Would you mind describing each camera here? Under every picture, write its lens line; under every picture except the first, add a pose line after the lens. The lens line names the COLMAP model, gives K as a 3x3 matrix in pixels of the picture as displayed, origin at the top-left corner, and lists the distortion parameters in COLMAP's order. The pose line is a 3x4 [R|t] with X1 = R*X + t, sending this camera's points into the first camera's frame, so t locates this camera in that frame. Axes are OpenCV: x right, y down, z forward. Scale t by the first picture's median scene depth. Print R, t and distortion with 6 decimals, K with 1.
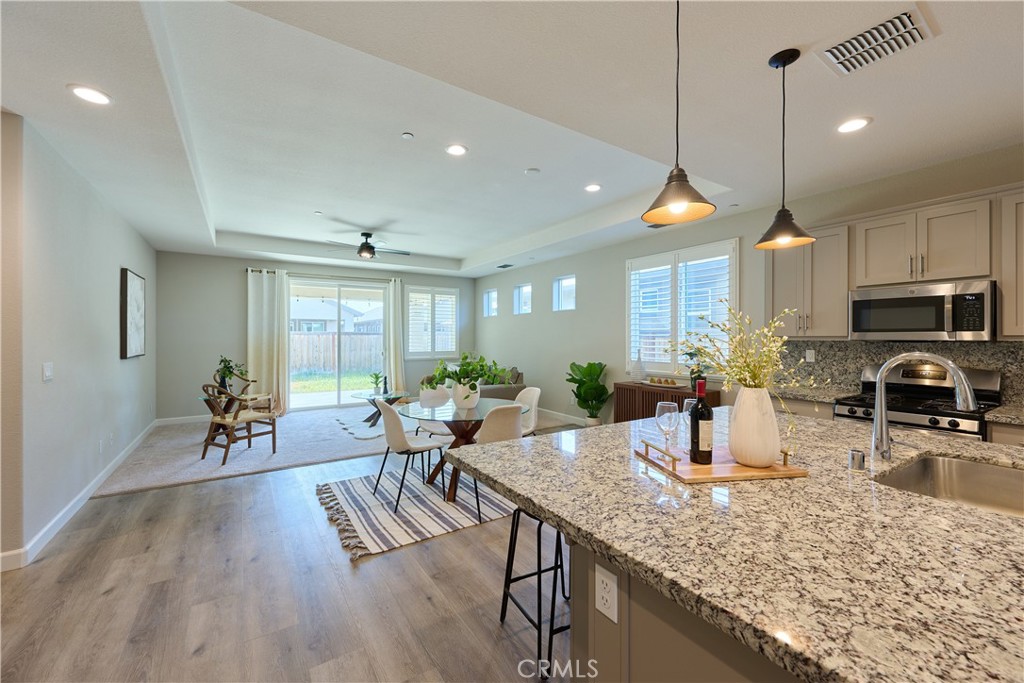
lens RADIAL K [[407.2, 0, 503.7], [0, 407.2, 337.7], [0, 0, 1]] dist [-0.002222, 0.000071]
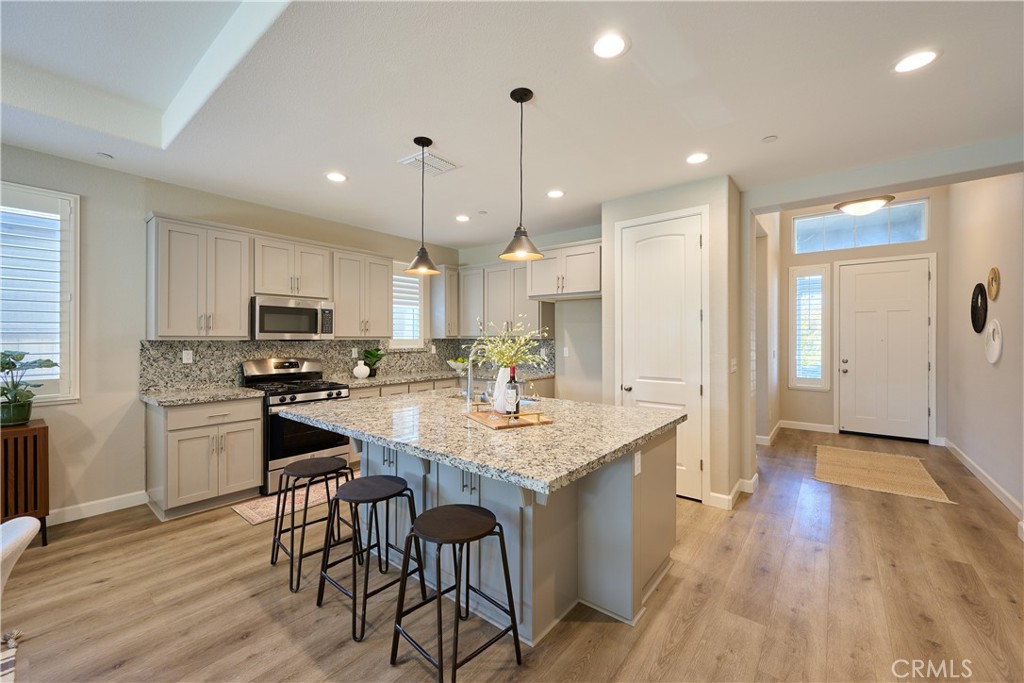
lens RADIAL K [[407.2, 0, 512.3], [0, 407.2, 341.6], [0, 0, 1]] dist [-0.002222, 0.000071]
pose [[-0.315864, -0.006644, 0.948781, -0.452025], [-0.000593, 0.999977, 0.006805, 0.003174], [-0.948804, 0.001587, -0.315861, 0.692835]]
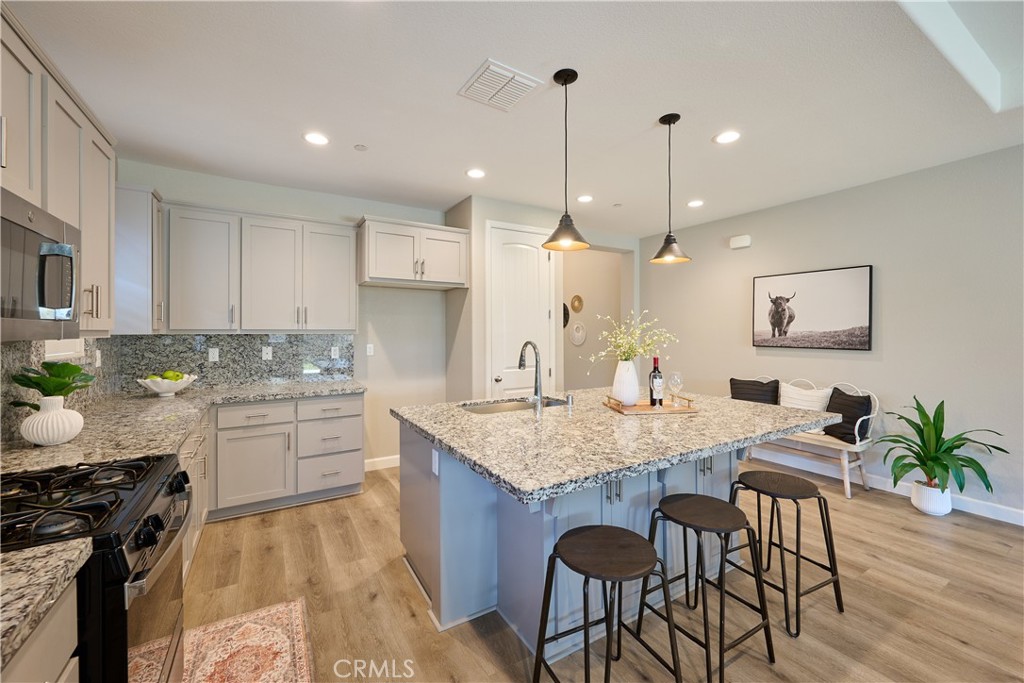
lens RADIAL K [[407.2, 0, 515.0], [0, 407.2, 330.6], [0, 0, 1]] dist [-0.002222, 0.000071]
pose [[-0.999311, 0.006214, 0.036604, 0.476081], [0.006112, 0.999977, -0.002906, 0.000855], [-0.036621, -0.002680, -0.999326, 1.259697]]
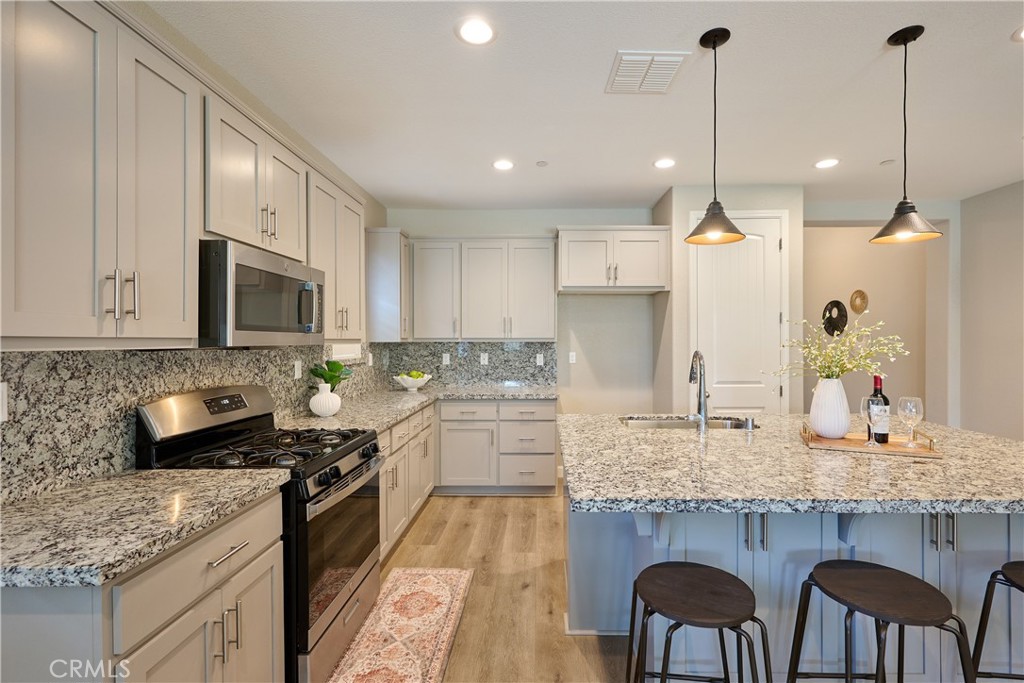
lens RADIAL K [[446.3, 0, 526.7], [0, 446.3, 341.9], [0, 0, 1]] dist [-0.001980, -0.000362]
pose [[-0.830045, 0.003991, 0.557682, 0.293822], [0.005540, 0.999984, 0.001088, 0.001758], [-0.557669, 0.003993, -0.830054, 1.250872]]
